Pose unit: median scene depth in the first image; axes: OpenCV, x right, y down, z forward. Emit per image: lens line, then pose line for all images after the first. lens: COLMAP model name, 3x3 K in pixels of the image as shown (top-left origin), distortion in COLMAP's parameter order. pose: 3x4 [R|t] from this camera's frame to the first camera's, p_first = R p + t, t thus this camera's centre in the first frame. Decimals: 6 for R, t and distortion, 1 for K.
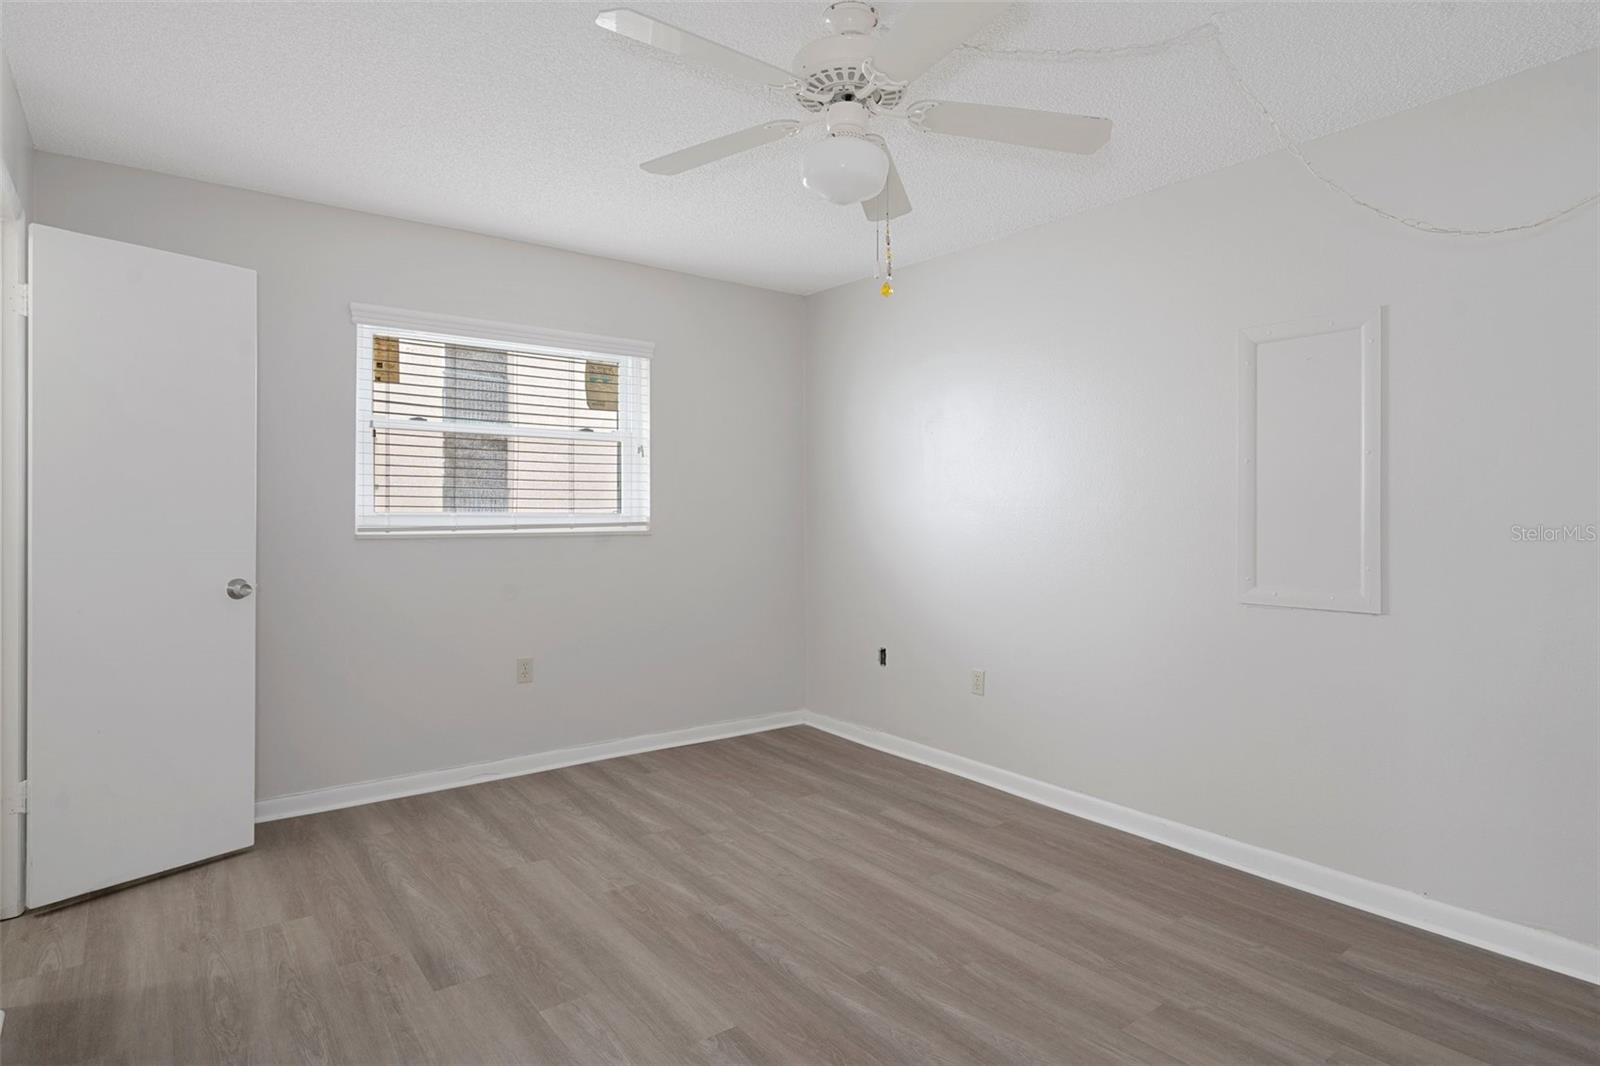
lens RADIAL K [[850.8, 0, 807.0], [0, 850.8, 527.8], [0, 0, 1]] dist [0.001614, 0.000451]
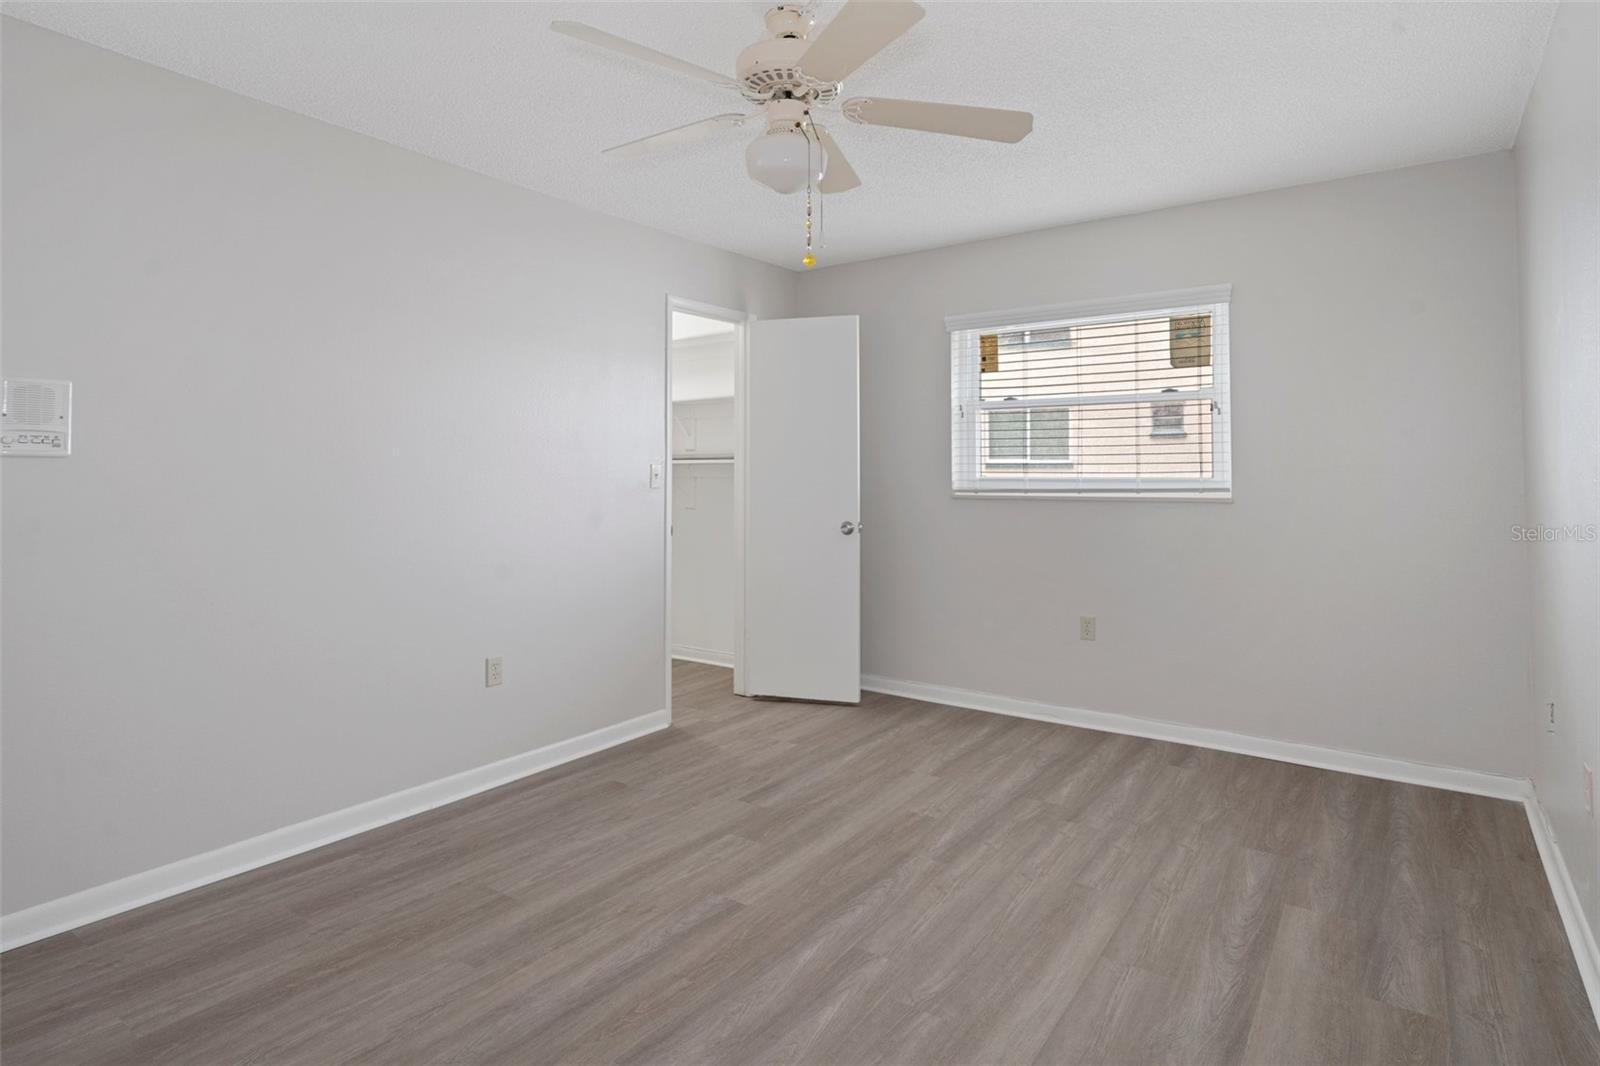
lens RADIAL K [[835.3, 0, 821.8], [0, 835.3, 474.0], [0, 0, 1]] dist [0.000240, 0.000963]
pose [[0.322183, -0.004647, -0.946666, 0.746697], [-0.016011, 0.999818, -0.010357, -0.008425], [0.946542, 0.018494, 0.322050, 0.495910]]
